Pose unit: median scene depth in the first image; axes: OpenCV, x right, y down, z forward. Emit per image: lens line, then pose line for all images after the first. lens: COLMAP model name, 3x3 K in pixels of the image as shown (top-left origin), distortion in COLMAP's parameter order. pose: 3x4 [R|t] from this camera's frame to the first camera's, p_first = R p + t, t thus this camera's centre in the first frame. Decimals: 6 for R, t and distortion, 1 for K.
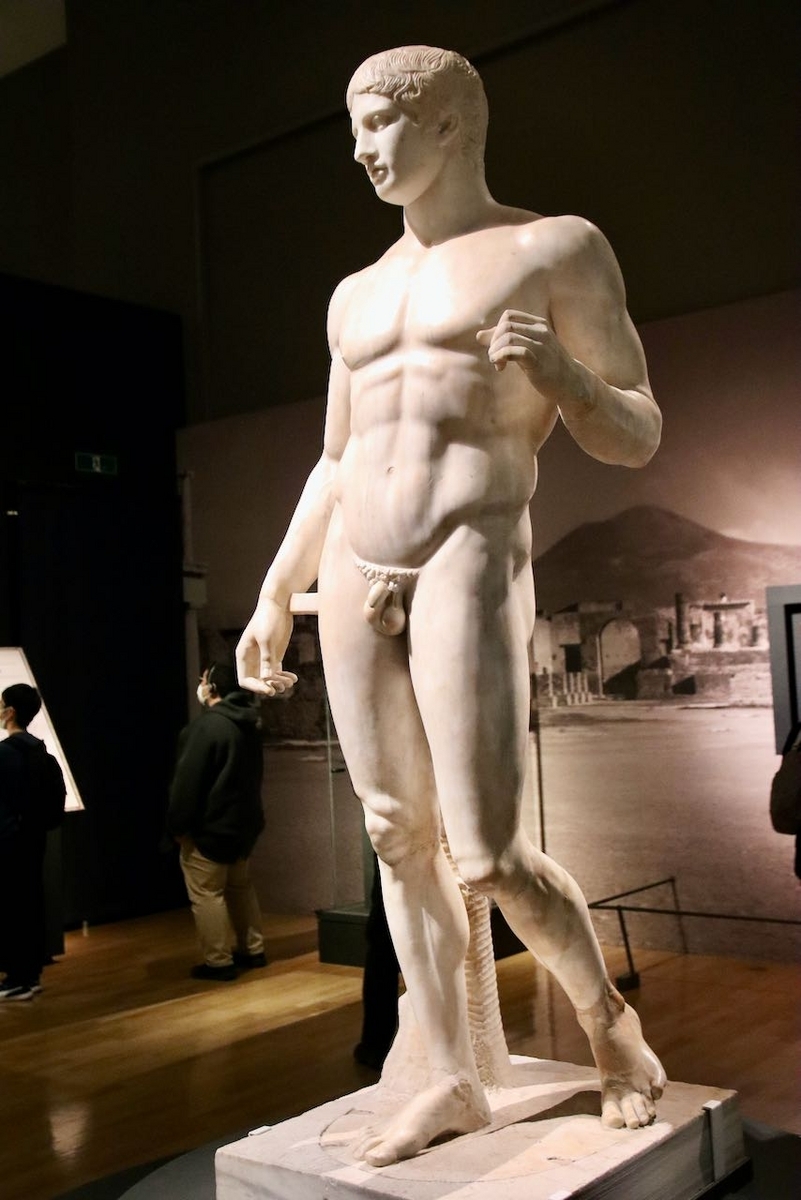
lens RADIAL K [[1360.9, 0, 403.4], [0, 1360.9, 598.4], [0, 0, 1]] dist [0.020453, 0.000000]
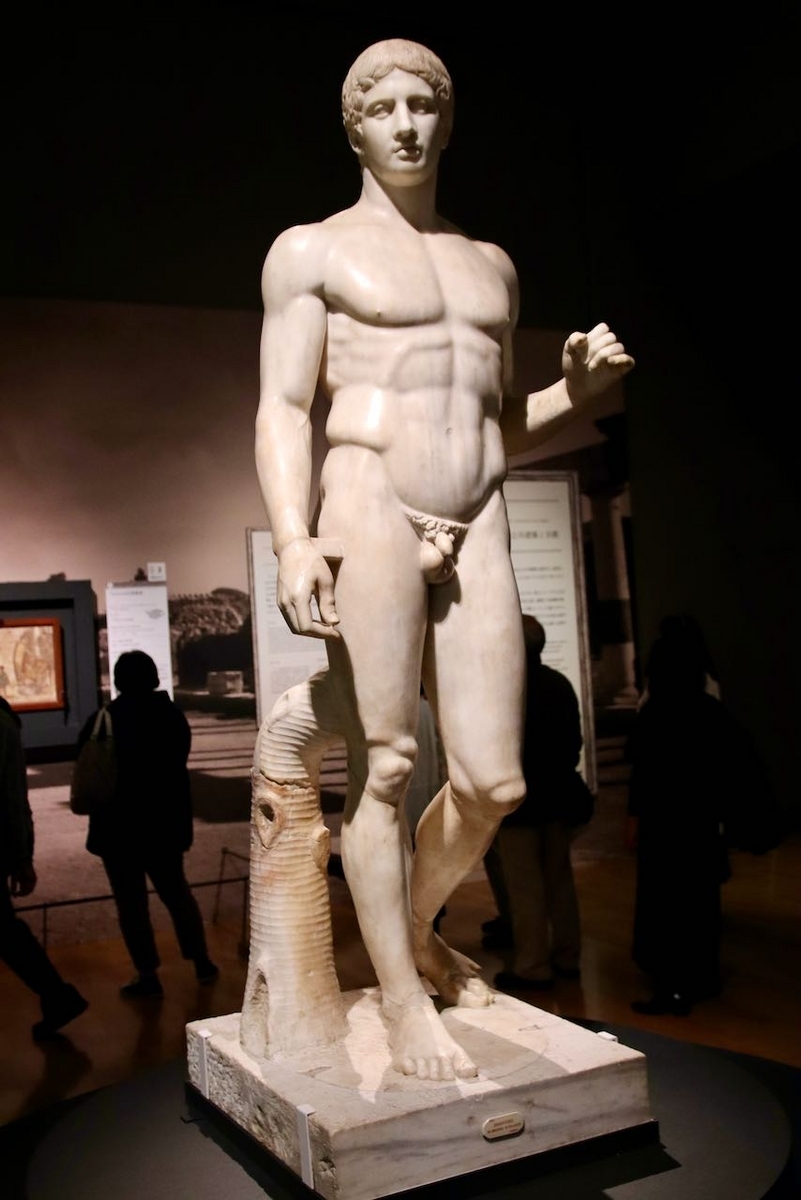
lens RADIAL K [[1293.9, 0, 402.1], [0, 1293.9, 596.5], [0, 0, 1]] dist [0.011726, 0.000000]
pose [[0.425382, 0.051728, 0.903534, -0.924499], [-0.016319, 0.998641, -0.049490, 0.086377], [-0.904867, 0.006307, 0.425649, 0.581998]]
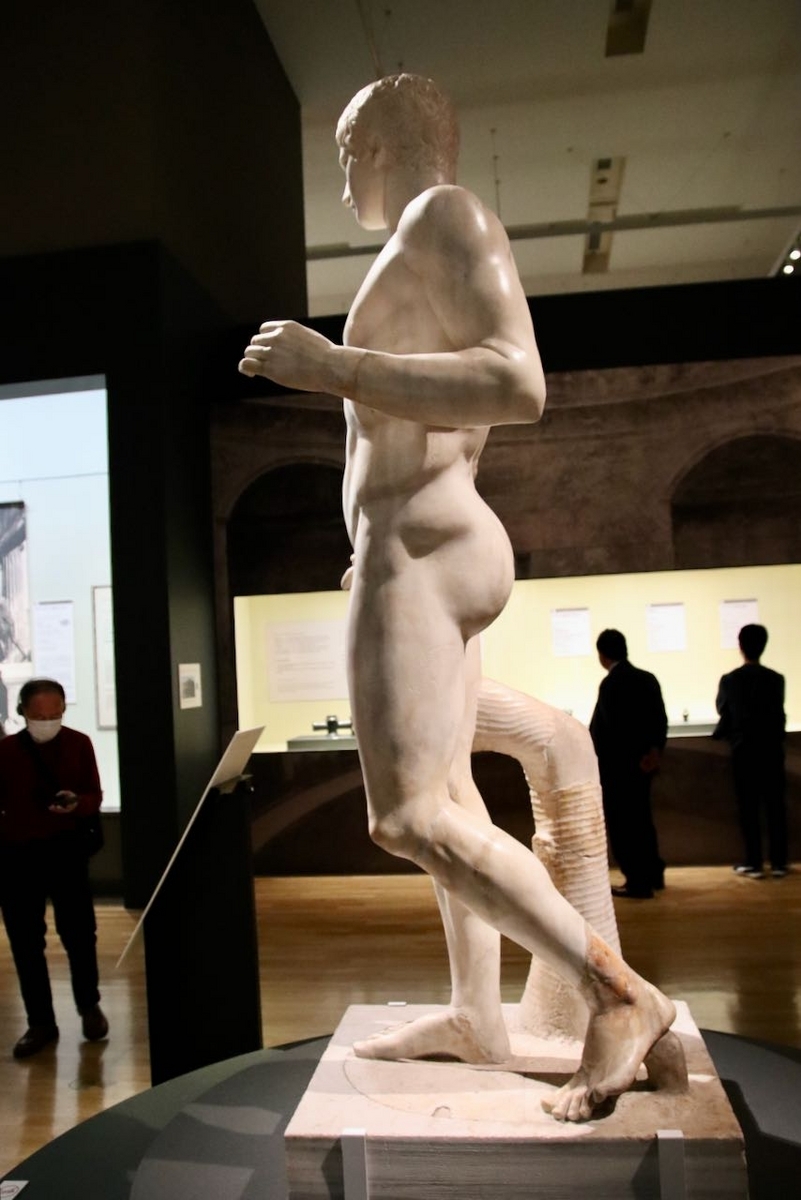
lens RADIAL K [[1001.5, 0, 400.6], [0, 1001.5, 601.5], [0, 0, 1]] dist [-0.085517, 0.015589]
pose [[0.514505, -0.028713, -0.857006, 0.711637], [0.079146, 0.996763, 0.014120, 0.007960], [0.853827, -0.075093, 0.515112, 0.581778]]
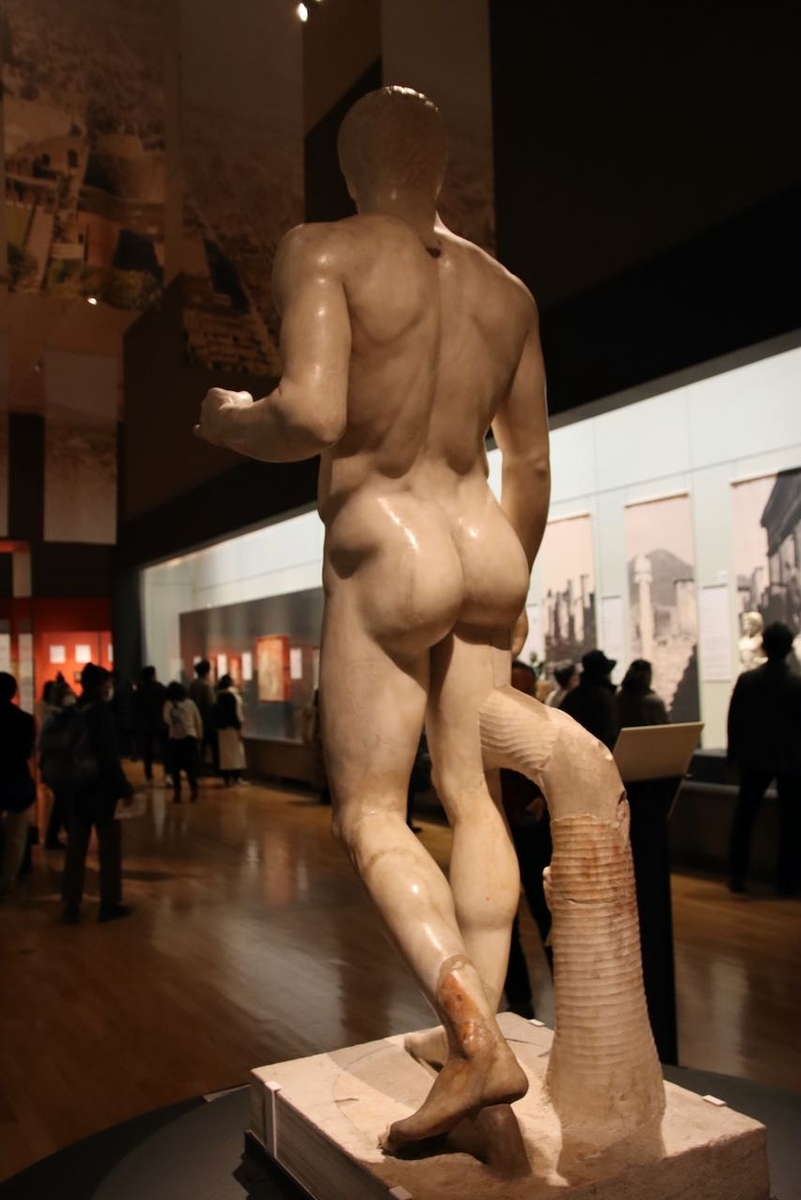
lens RADIAL K [[1098.9, 0, 402.1], [0, 1098.9, 604.4], [0, 0, 1]] dist [-0.036799, 0.000000]
pose [[-0.384140, 0.006396, -0.923253, 0.863915], [0.110549, 0.993101, -0.039116, 0.046420], [0.916633, -0.117091, -0.382196, 1.350222]]
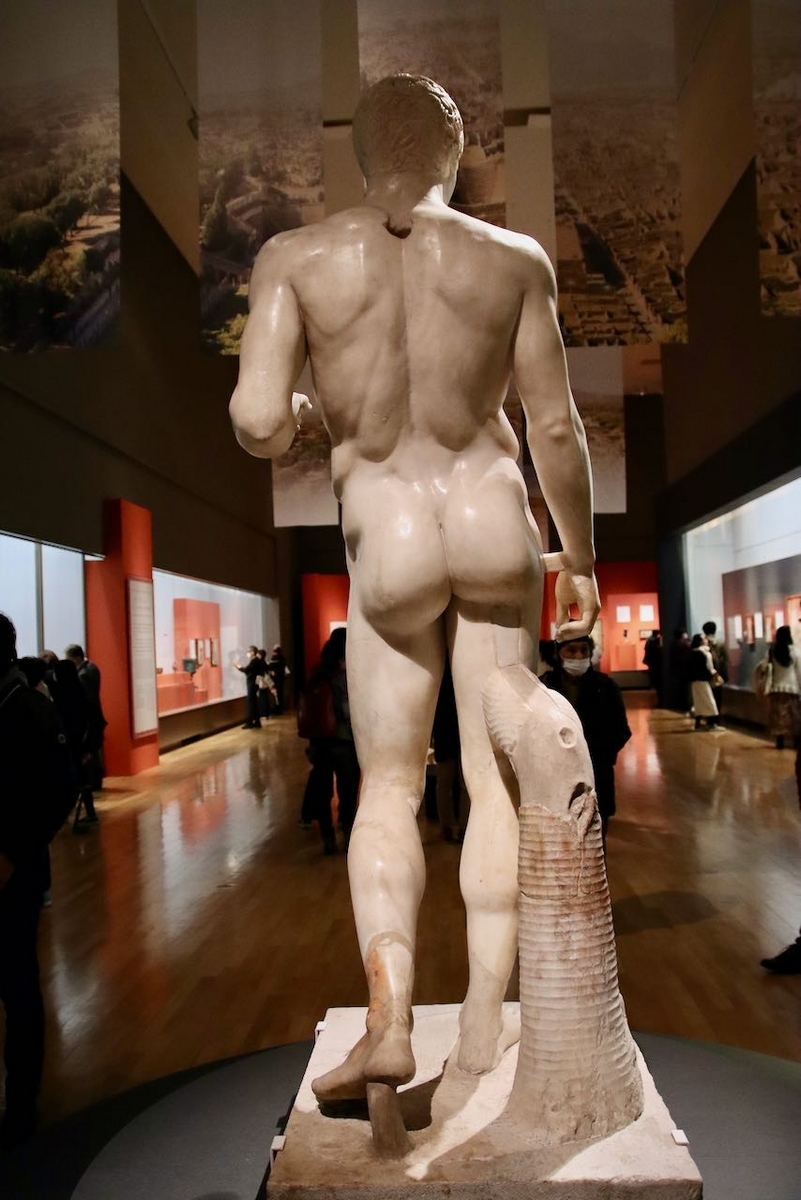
lens RADIAL K [[1024.7, 0, 400.5], [0, 1024.7, 600.8], [0, 0, 1]] dist [-0.057976, 0.010725]
pose [[-0.810055, 0.052361, -0.584011, 0.545877], [0.112953, 0.991285, -0.067796, 0.081324], [0.575371, -0.120884, -0.808910, 1.684632]]
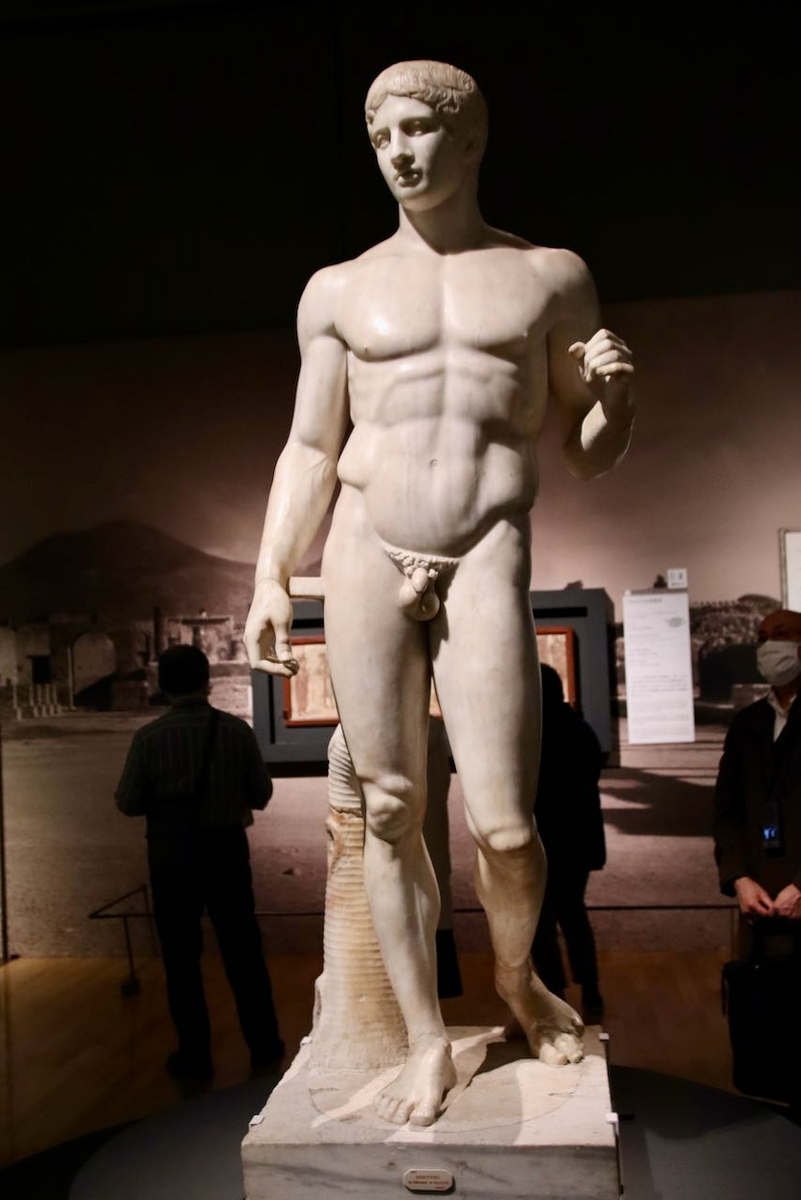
lens RADIAL K [[1353.8, 0, 380.4], [0, 1353.8, 628.9], [0, 0, 1]] dist [-0.001408, 0.000000]
pose [[0.856710, 0.031143, 0.514857, -0.561306], [-0.033102, 0.999438, -0.005375, 0.039265], [-0.514734, -0.012438, 0.857259, 0.125083]]
